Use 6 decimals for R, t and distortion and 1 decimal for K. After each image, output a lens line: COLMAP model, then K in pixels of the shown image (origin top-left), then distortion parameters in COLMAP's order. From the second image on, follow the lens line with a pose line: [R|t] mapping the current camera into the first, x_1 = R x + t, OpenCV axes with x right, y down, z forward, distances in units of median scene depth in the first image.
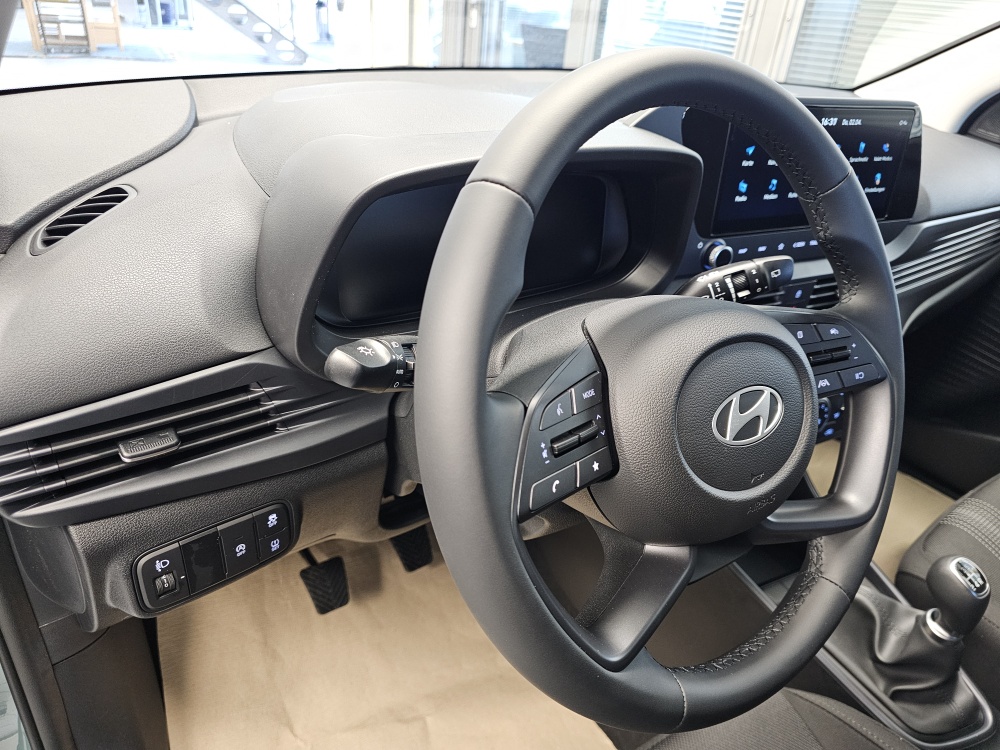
lens RADIAL K [[688.4, 0, 508.2], [0, 688.4, 366.8], [0, 0, 1]] dist [0.038437, -0.045089]
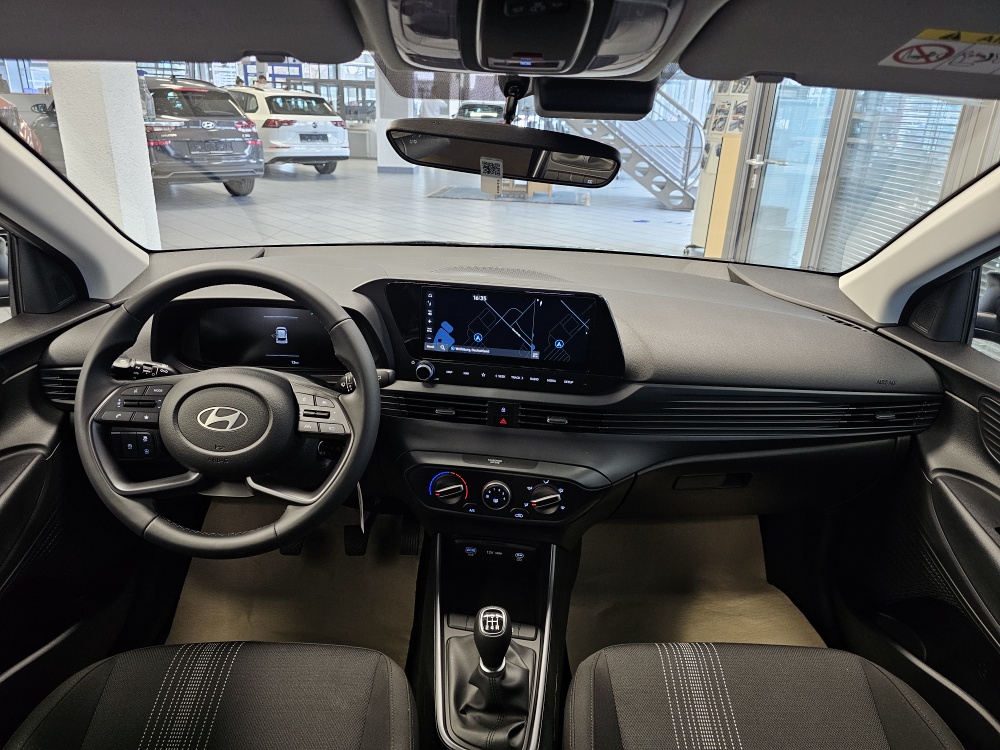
lens RADIAL K [[688.4, 0, 507.0], [0, 688.4, 362.0], [0, 0, 1]] dist [0.038437, -0.045089]
pose [[0.818504, 0.151464, -0.554174, 1.645395], [-0.247070, 0.963664, -0.101534, -0.076681], [0.518659, 0.220026, 0.826185, -0.293440]]
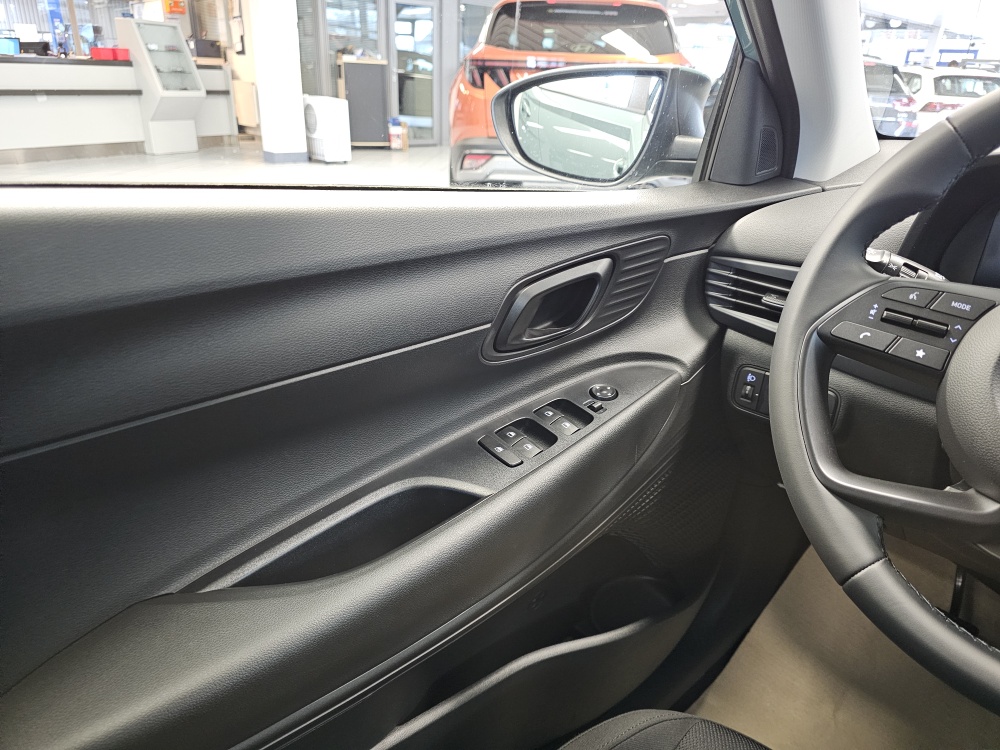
lens RADIAL K [[688.4, 0, 506.1], [0, 688.4, 374.3], [0, 0, 1]] dist [0.038437, -0.045089]
pose [[0.154332, 0.318465, -0.935287, 0.743908], [-0.498019, 0.842649, 0.204743, 0.183244], [0.853322, 0.434192, 0.288649, 0.024083]]
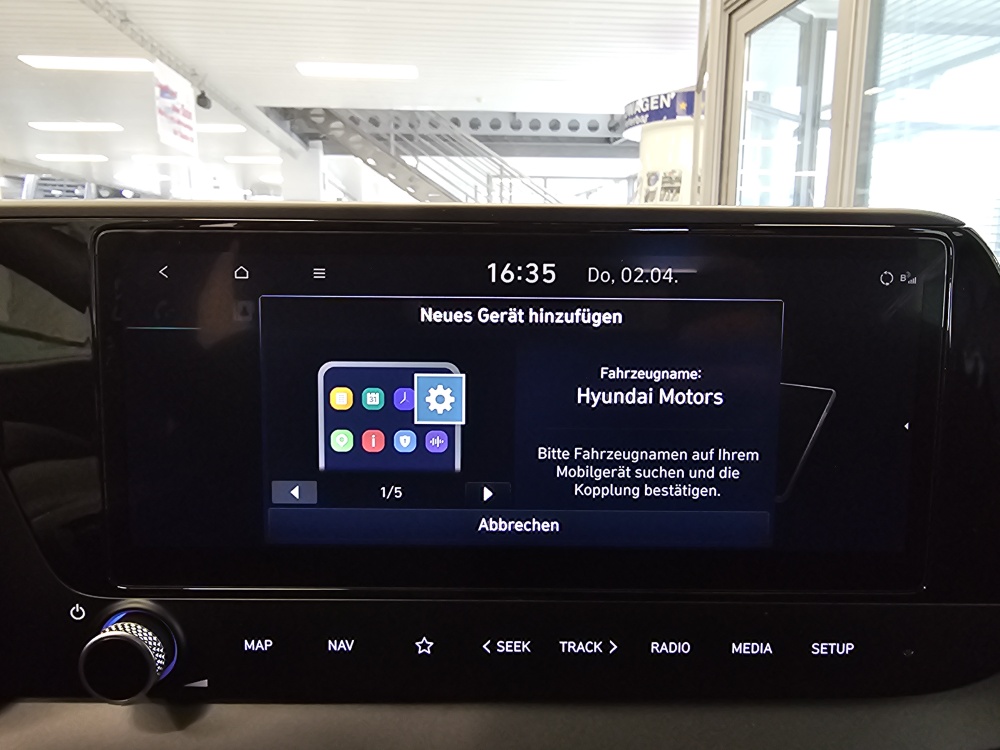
lens RADIAL K [[688.6, 0, 495.4], [0, 688.6, 367.8], [0, 0, 1]] dist [0.002800, -0.003044]
pose [[0.873529, -0.005331, -0.486743, 0.747054], [-0.165624, 0.937024, -0.307497, -0.256895], [0.457729, 0.349224, 0.817635, 0.928895]]
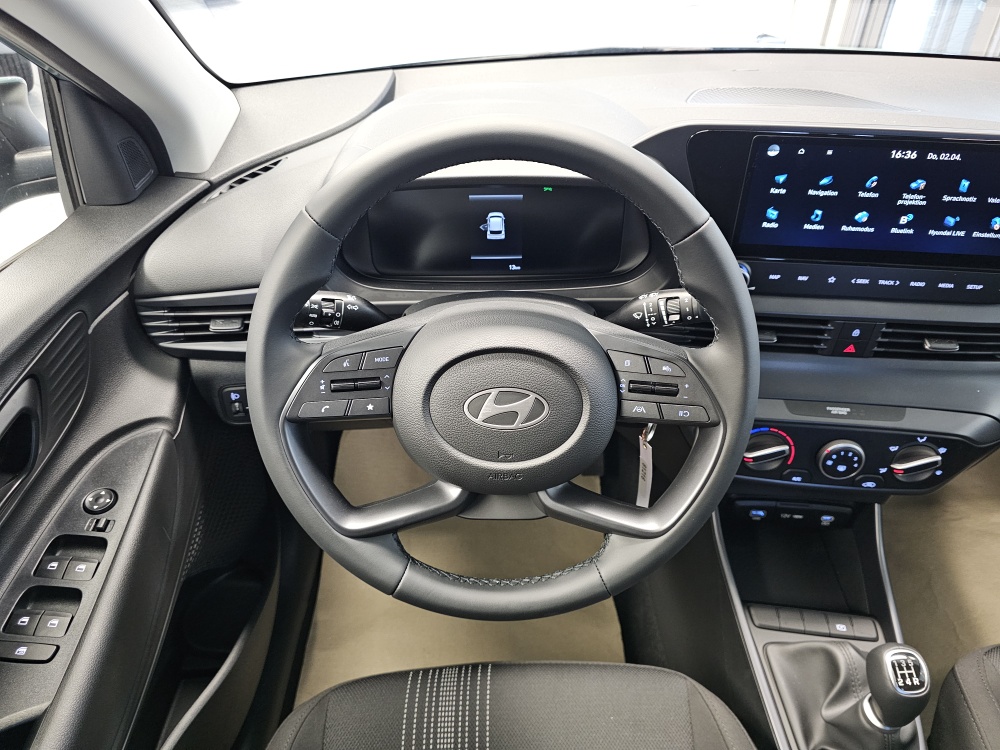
lens RADIAL K [[688.4, 0, 505.7], [0, 688.4, 374.4], [0, 0, 1]] dist [0.038437, -0.045089]
pose [[0.826021, 0.265693, -0.497088, 0.689549], [-0.208467, 0.963401, 0.168523, -0.148960], [0.523671, -0.035577, 0.851177, -0.068099]]
